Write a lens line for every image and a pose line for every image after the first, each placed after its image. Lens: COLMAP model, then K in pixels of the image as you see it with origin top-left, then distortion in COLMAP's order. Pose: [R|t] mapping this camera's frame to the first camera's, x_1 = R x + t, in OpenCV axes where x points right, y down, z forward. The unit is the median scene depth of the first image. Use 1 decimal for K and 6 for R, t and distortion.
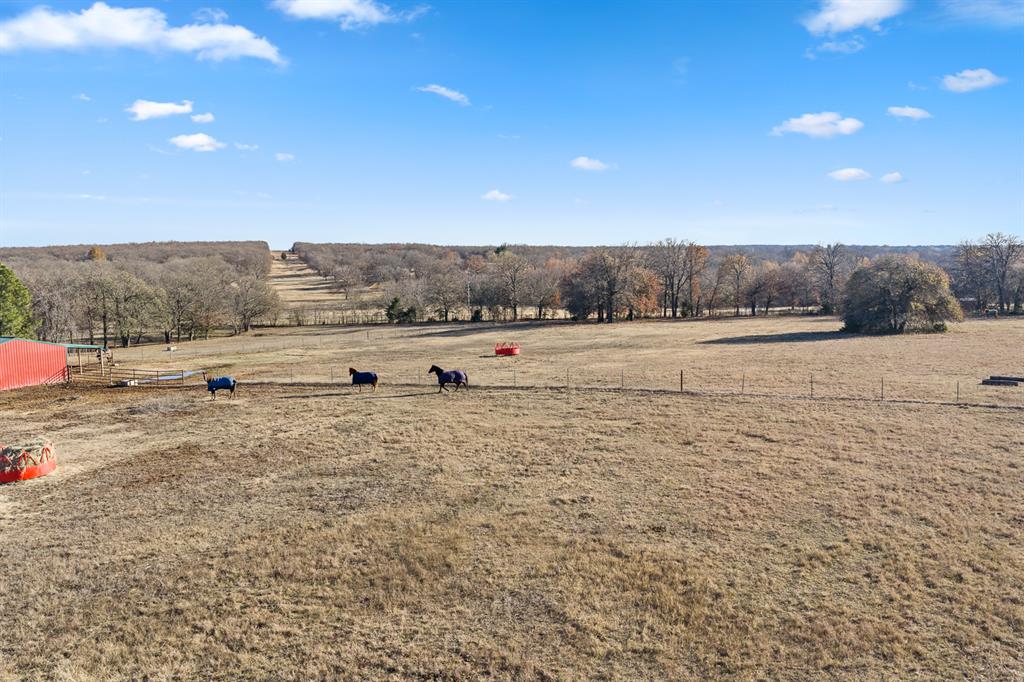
lens RADIAL K [[854.5, 0, 513.1], [0, 854.5, 344.0], [0, 0, 1]] dist [0.012403, -0.019638]
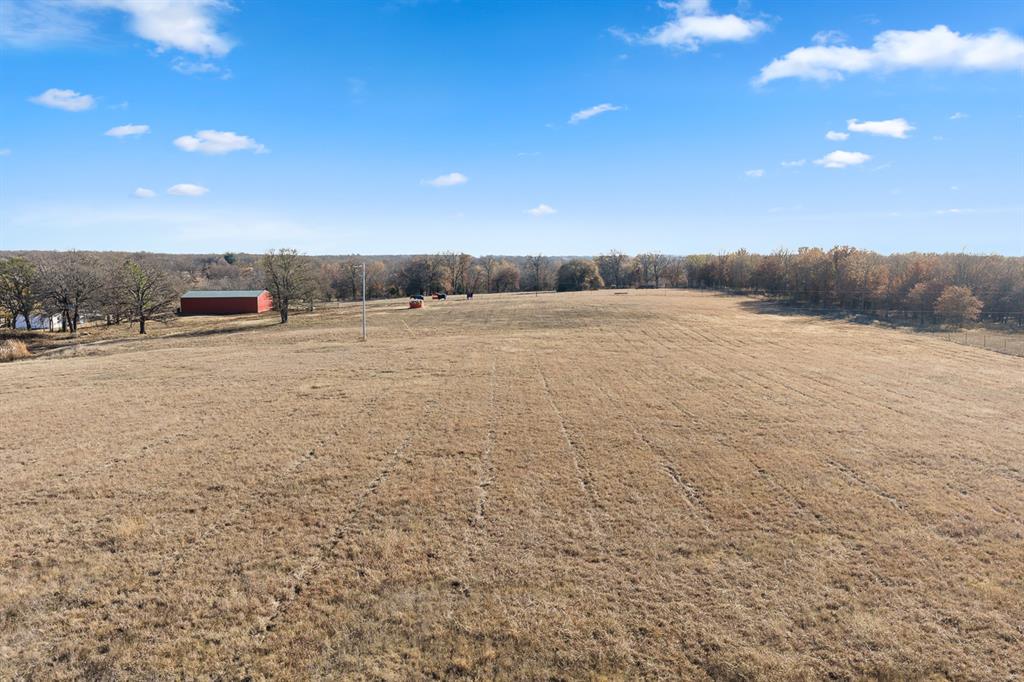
lens RADIAL K [[854.5, 0, 512.0], [0, 854.5, 340.2], [0, 0, 1]] dist [0.012403, -0.019638]
pose [[0.929804, -0.026662, 0.367088, -0.571295], [0.033182, 0.999384, -0.011463, 0.135531], [-0.366556, 0.022839, 0.930115, -1.081825]]
